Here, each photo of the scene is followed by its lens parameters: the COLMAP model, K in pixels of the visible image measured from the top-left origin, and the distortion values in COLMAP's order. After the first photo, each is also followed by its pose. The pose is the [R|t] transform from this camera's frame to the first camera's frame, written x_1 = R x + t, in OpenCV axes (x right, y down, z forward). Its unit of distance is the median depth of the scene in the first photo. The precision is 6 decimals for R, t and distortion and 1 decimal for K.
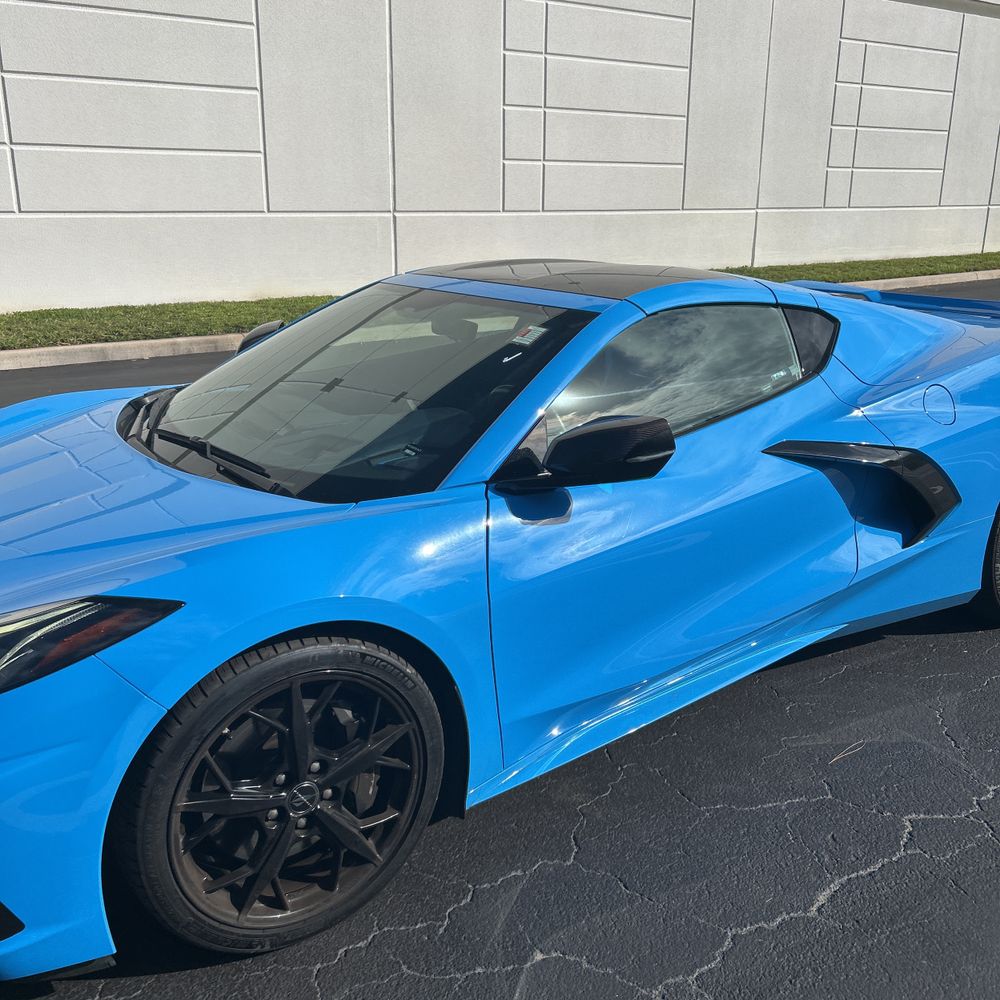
lens RADIAL K [[1023.1, 0, 500.0], [0, 1023.1, 500.0], [0, 0, 1]] dist [0.031736, -0.012928]
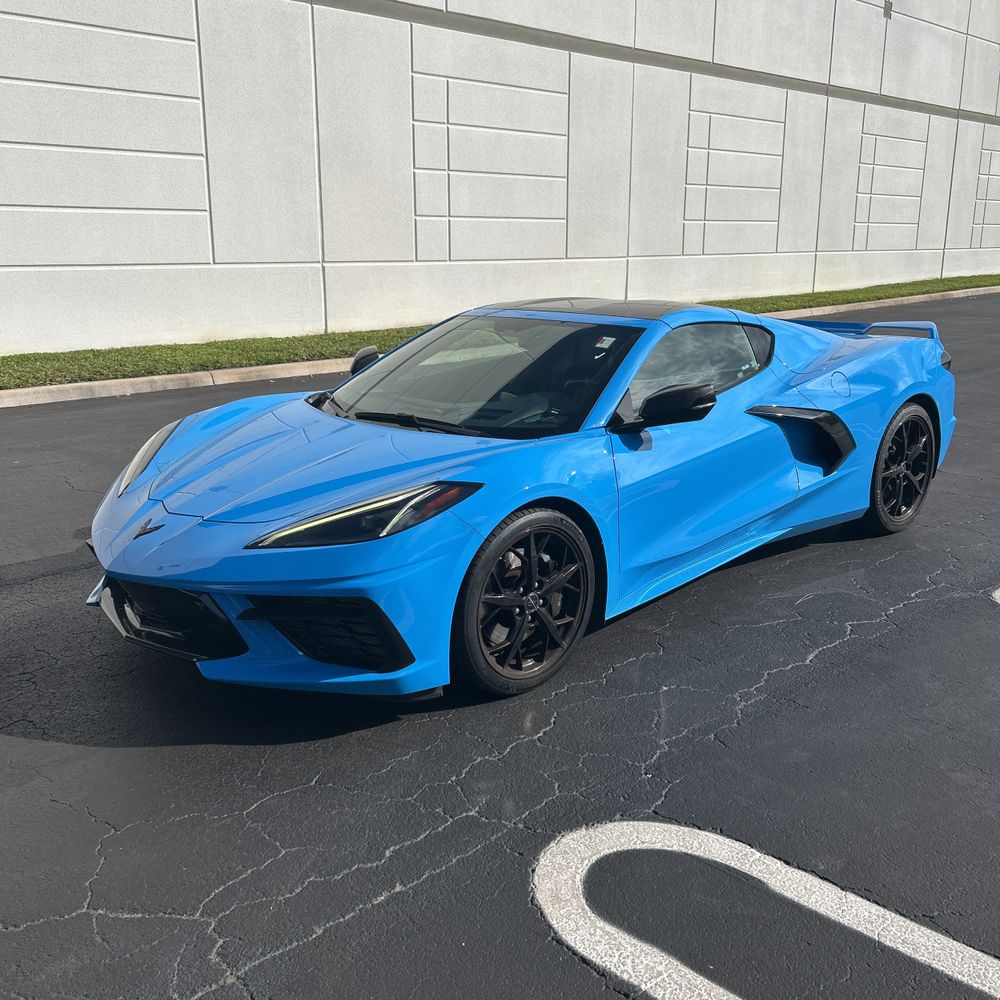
lens RADIAL K [[1019.2, 0, 503.2], [0, 1019.2, 501.1], [0, 0, 1]] dist [0.106689, -0.204178]
pose [[0.988294, -0.044118, 0.146042, -0.288620], [0.050183, 0.998013, -0.038110, 0.107938], [-0.144071, 0.044993, 0.988544, -0.426308]]
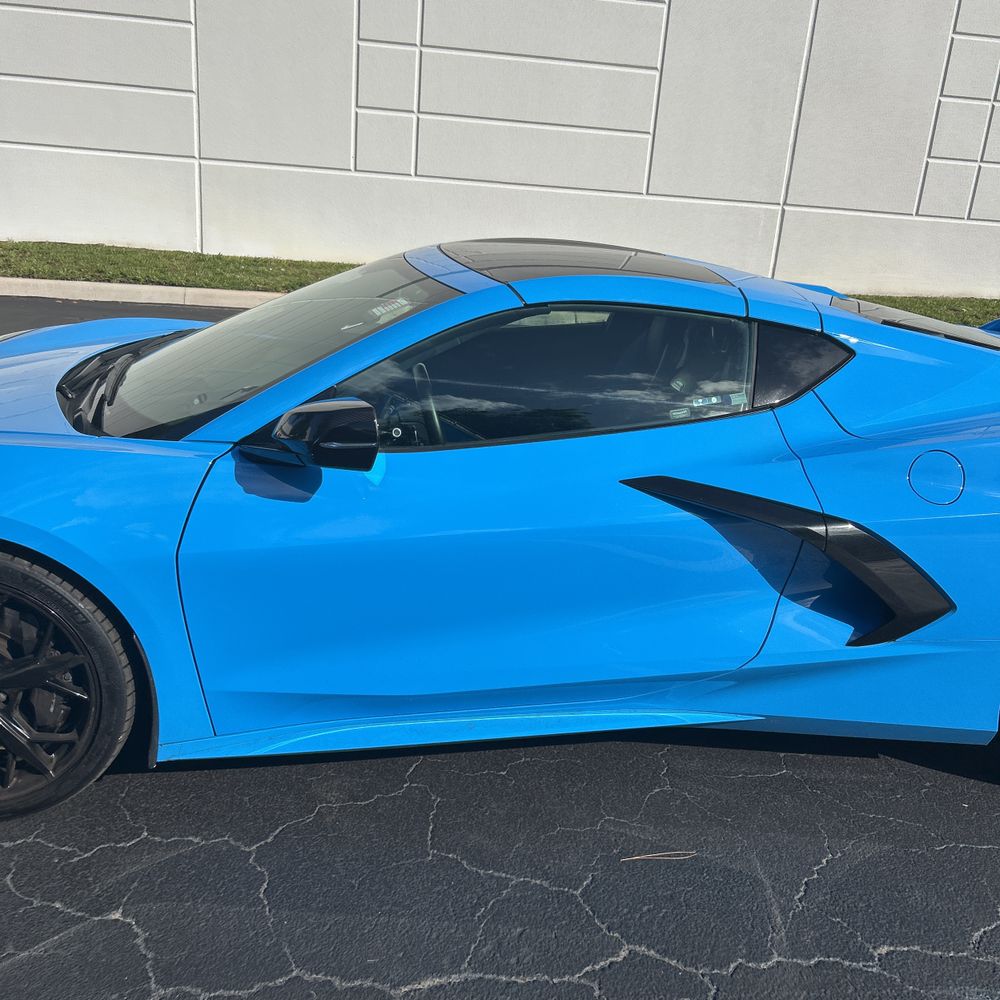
lens RADIAL K [[1019.6, 0, 497.2], [0, 1019.6, 525.4], [0, 0, 1]] dist [0.008356, 0.001233]
pose [[0.881043, 0.216921, -0.420368, 0.421868], [-0.203334, 0.976038, 0.077498, -0.045245], [0.427106, 0.017196, 0.904038, 0.157040]]
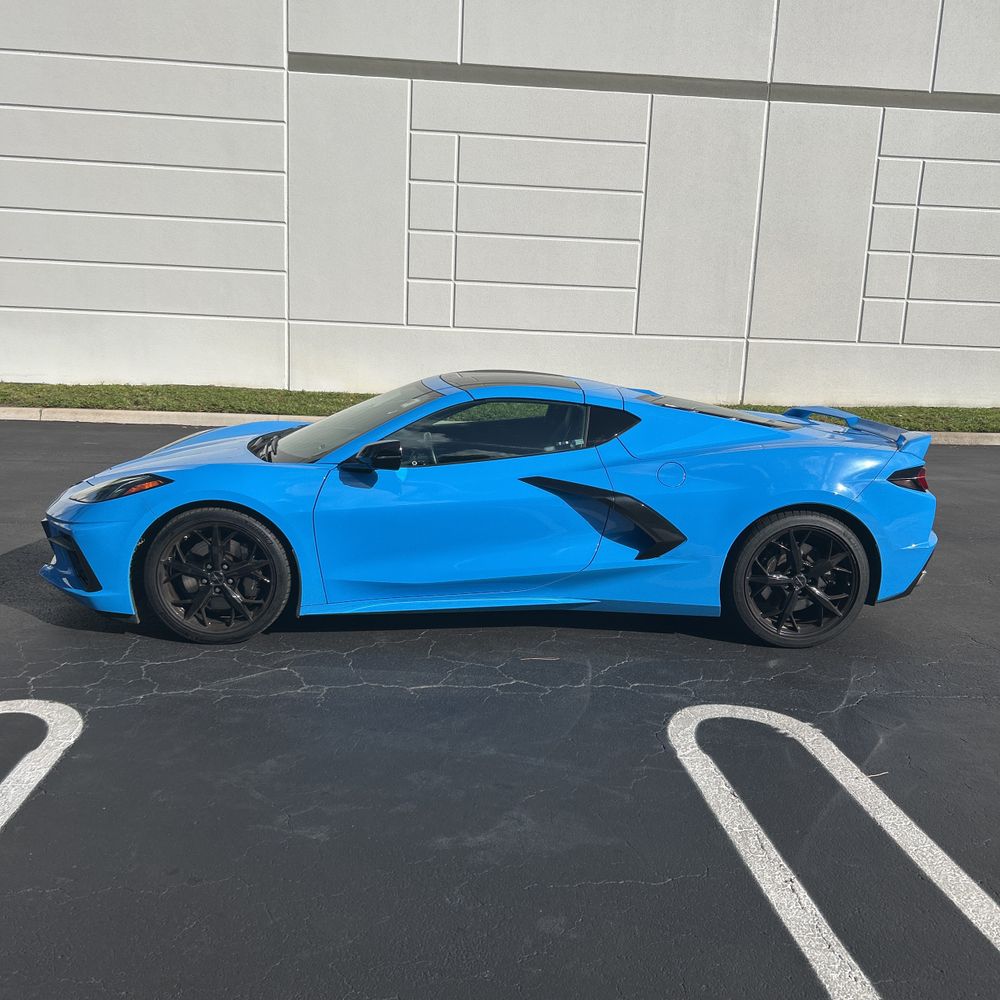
lens RADIAL K [[1019.2, 0, 503.2], [0, 1019.2, 501.1], [0, 0, 1]] dist [0.106689, -0.204178]
pose [[0.860059, 0.129987, -0.493357, 0.898901], [-0.182473, 0.981407, -0.059525, 0.081936], [0.476447, 0.141220, 0.867788, -0.448858]]
